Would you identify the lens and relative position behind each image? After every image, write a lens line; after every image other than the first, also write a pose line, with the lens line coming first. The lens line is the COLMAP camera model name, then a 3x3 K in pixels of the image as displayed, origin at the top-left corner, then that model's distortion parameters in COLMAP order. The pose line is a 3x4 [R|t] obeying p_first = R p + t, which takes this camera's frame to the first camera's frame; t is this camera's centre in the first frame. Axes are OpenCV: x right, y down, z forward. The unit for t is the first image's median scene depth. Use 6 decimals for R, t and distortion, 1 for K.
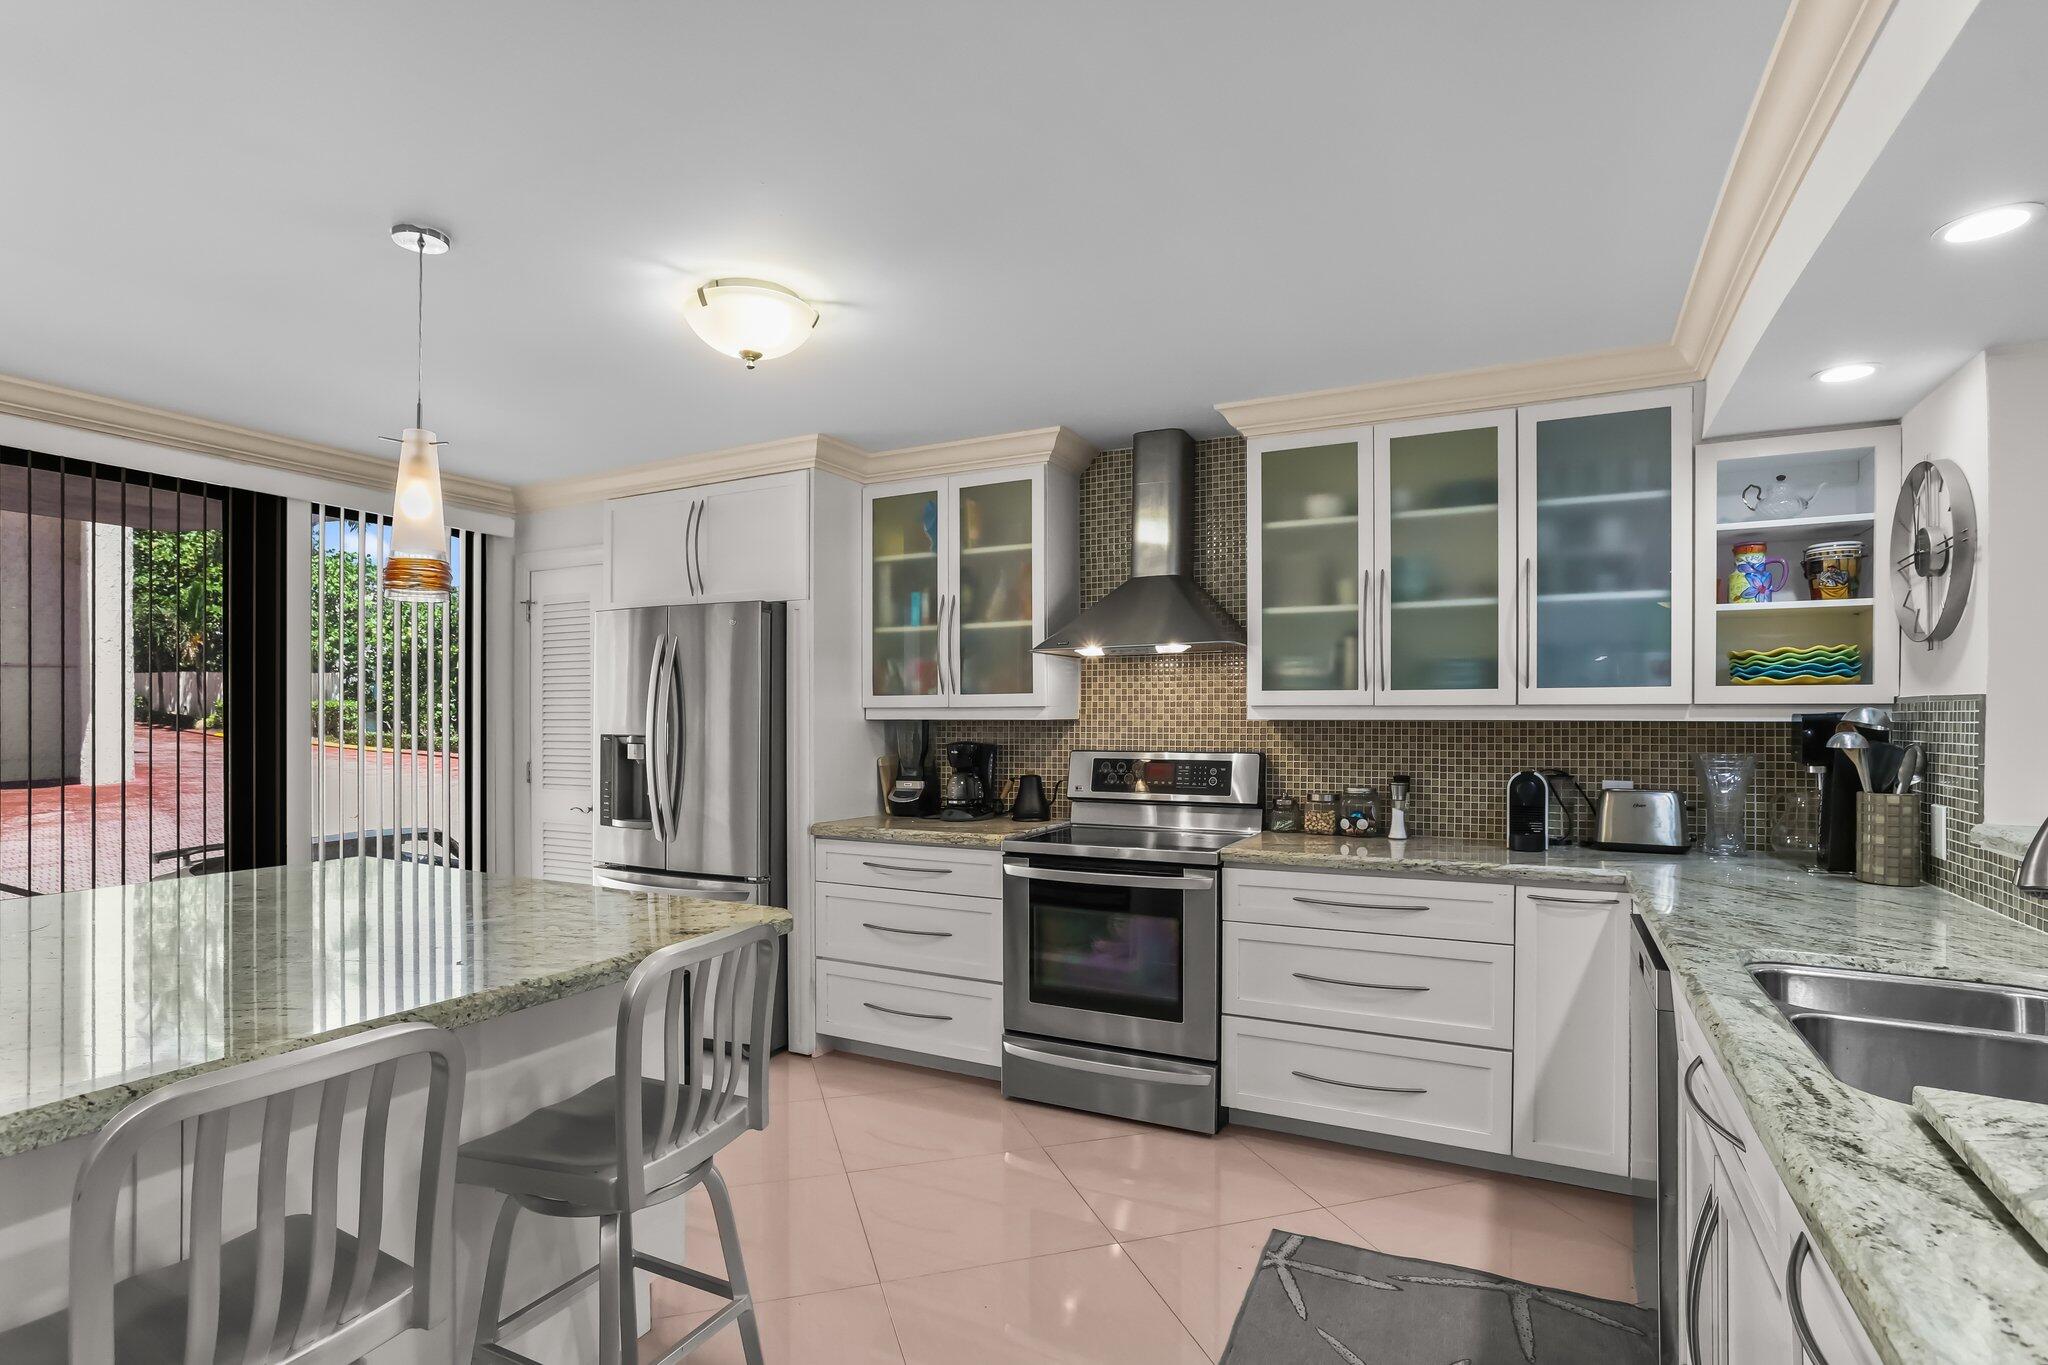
lens RADIAL K [[997.0, 0, 1028.2], [0, 997.0, 721.1], [0, 0, 1]] dist [-0.016513, 0.006295]
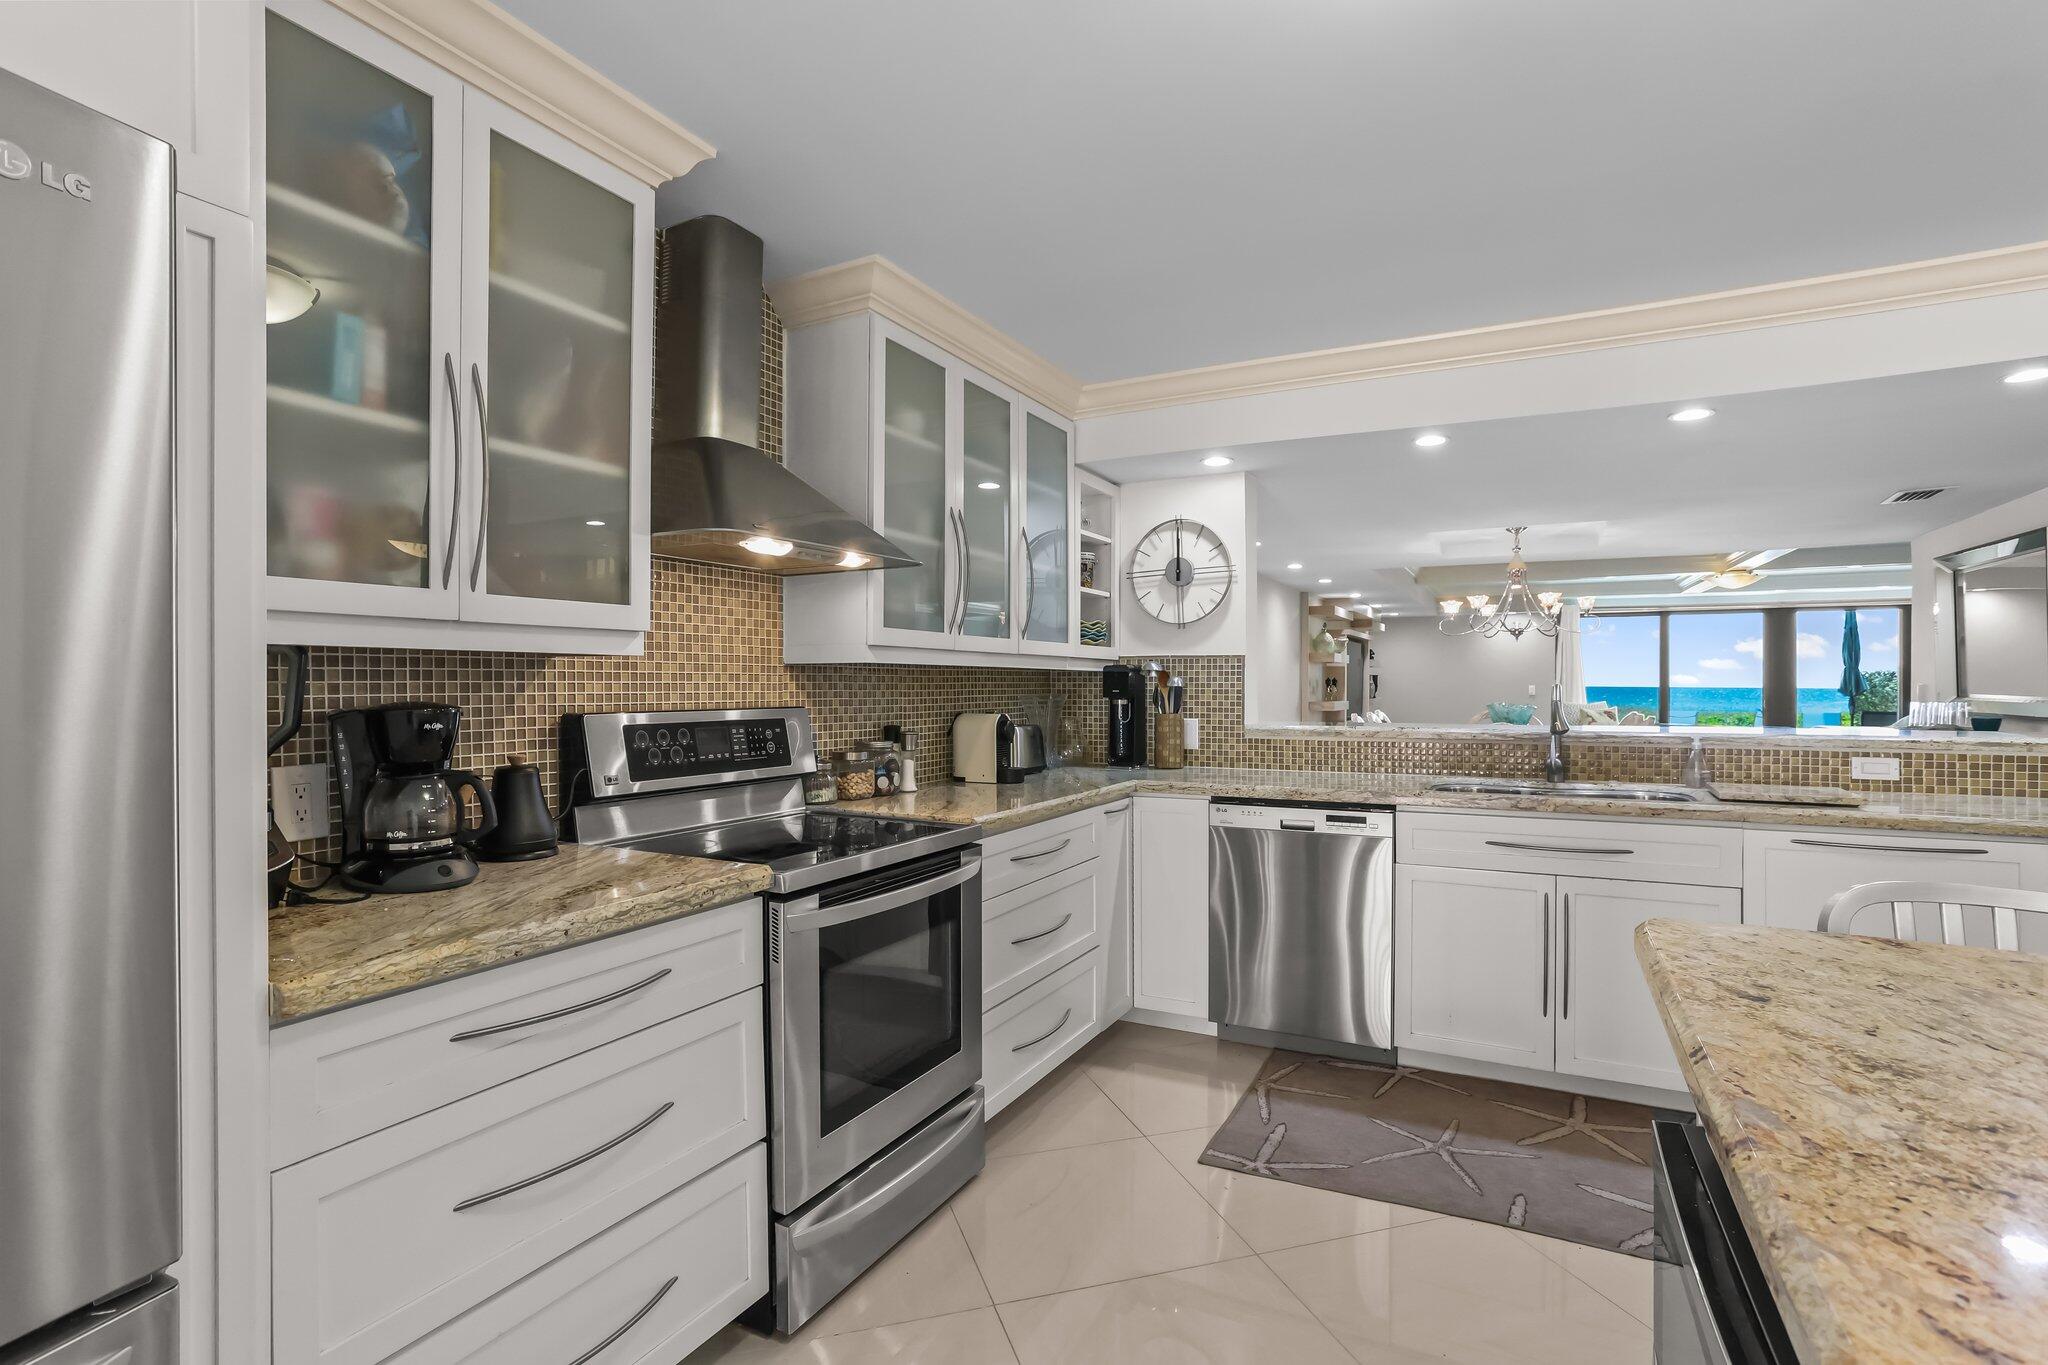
lens RADIAL K [[997.0, 0, 1017.2], [0, 997.0, 685.5], [0, 0, 1]] dist [-0.016513, 0.006295]
pose [[0.026604, -0.002384, 0.999643, -0.572924], [0.002790, 0.999993, 0.002311, 0.015319], [-0.999642, 0.002727, 0.026611, 0.862151]]
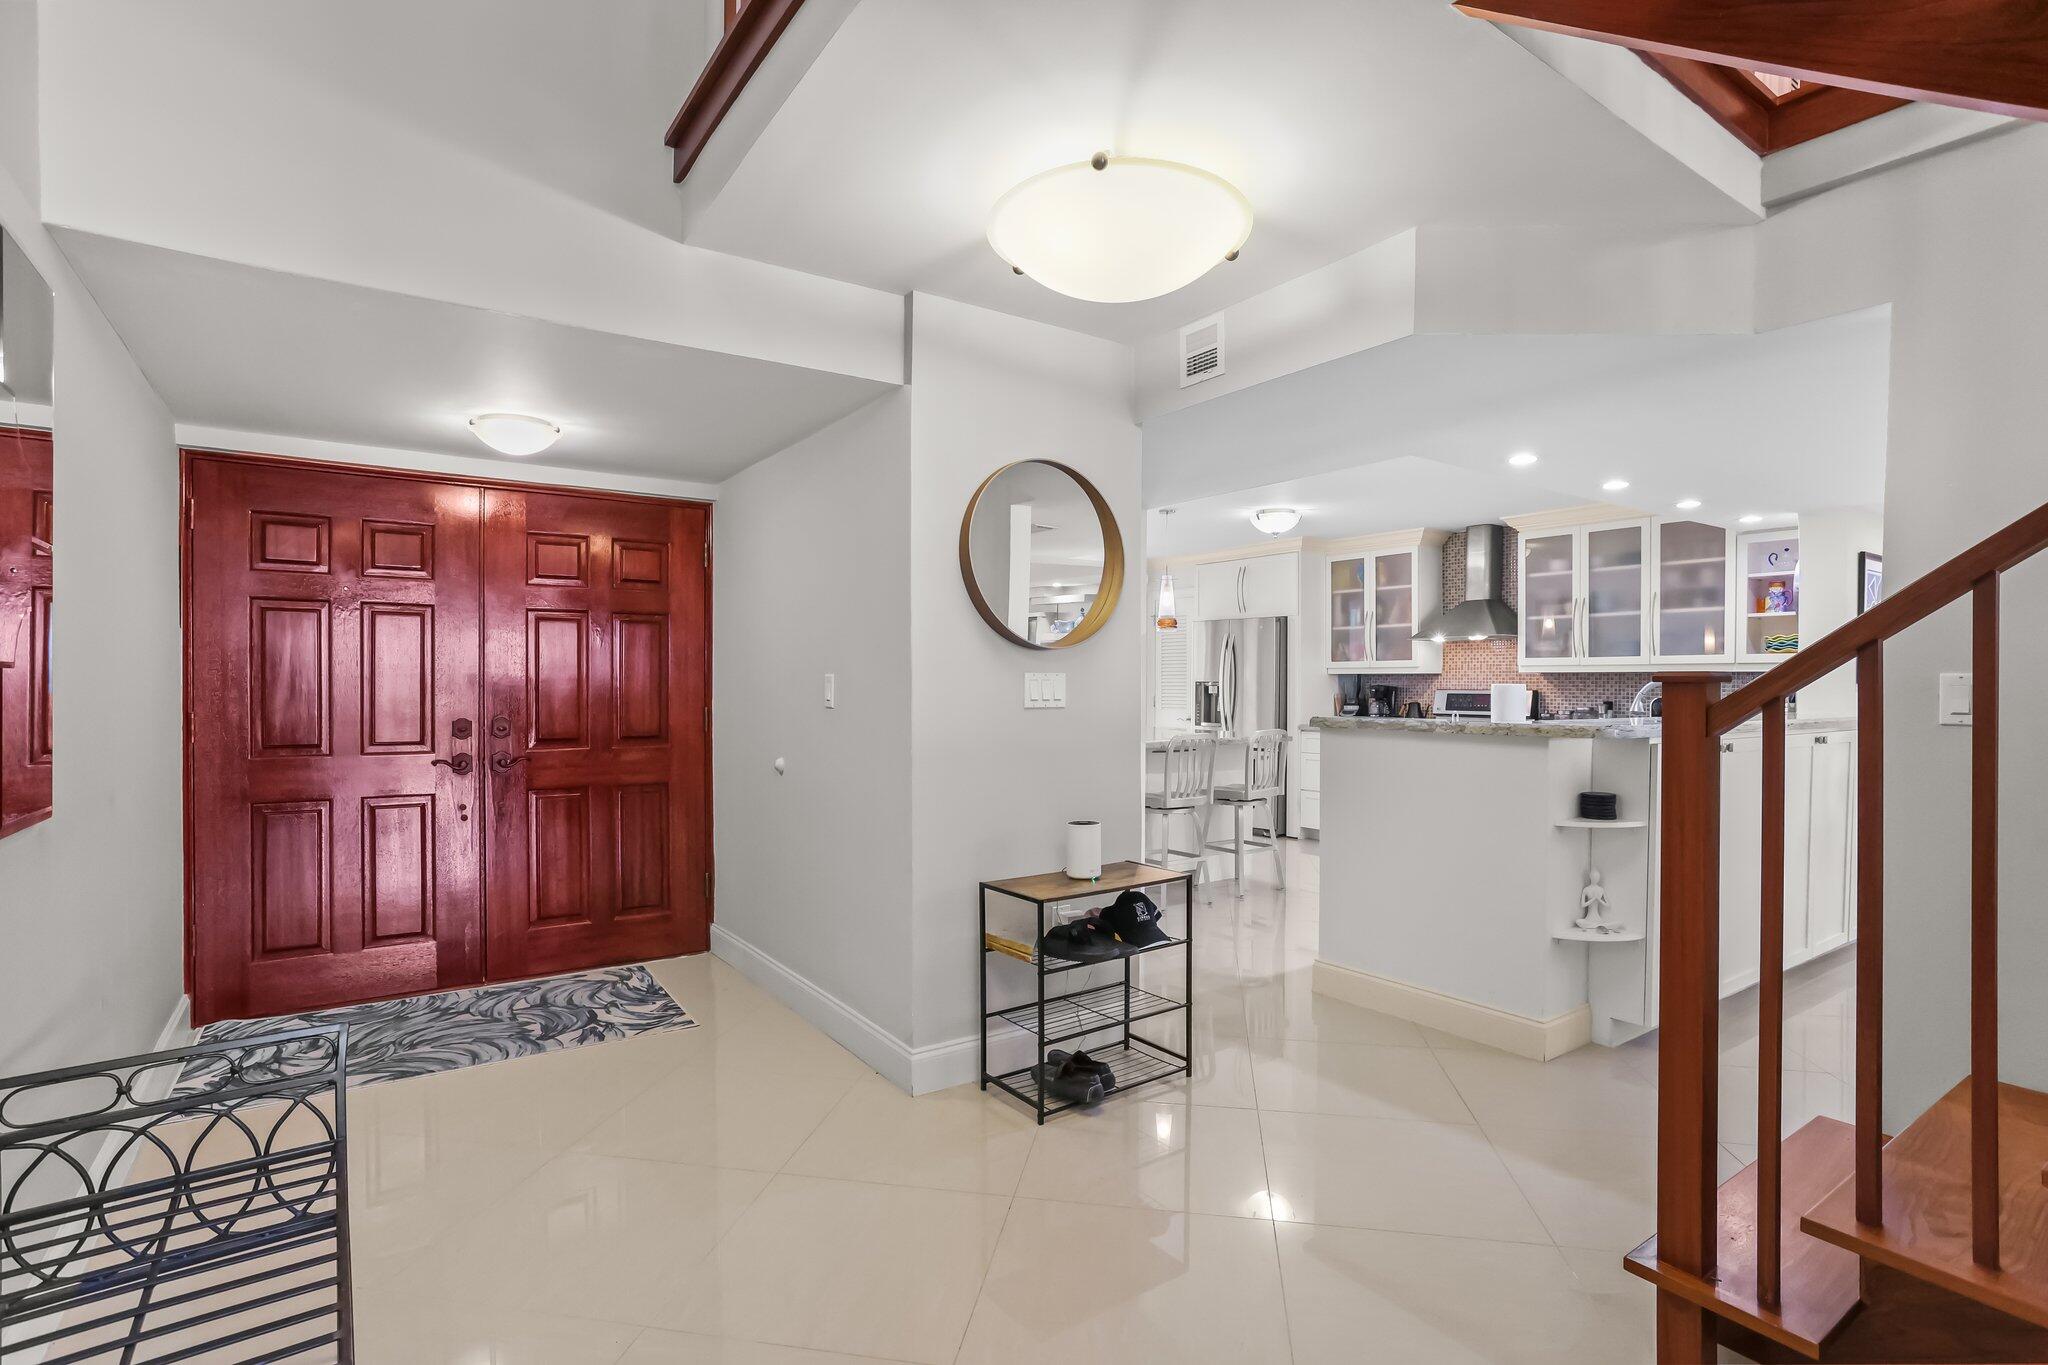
lens RADIAL K [[996.2, 0, 1019.2], [0, 996.2, 698.3], [0, 0, 1]] dist [-0.012225, 0.005278]
pose [[0.879020, 0.009238, -0.476696, 0.291230], [-0.003930, 0.999919, 0.012131, 0.030667], [0.476769, -0.008790, 0.878984, -1.237297]]
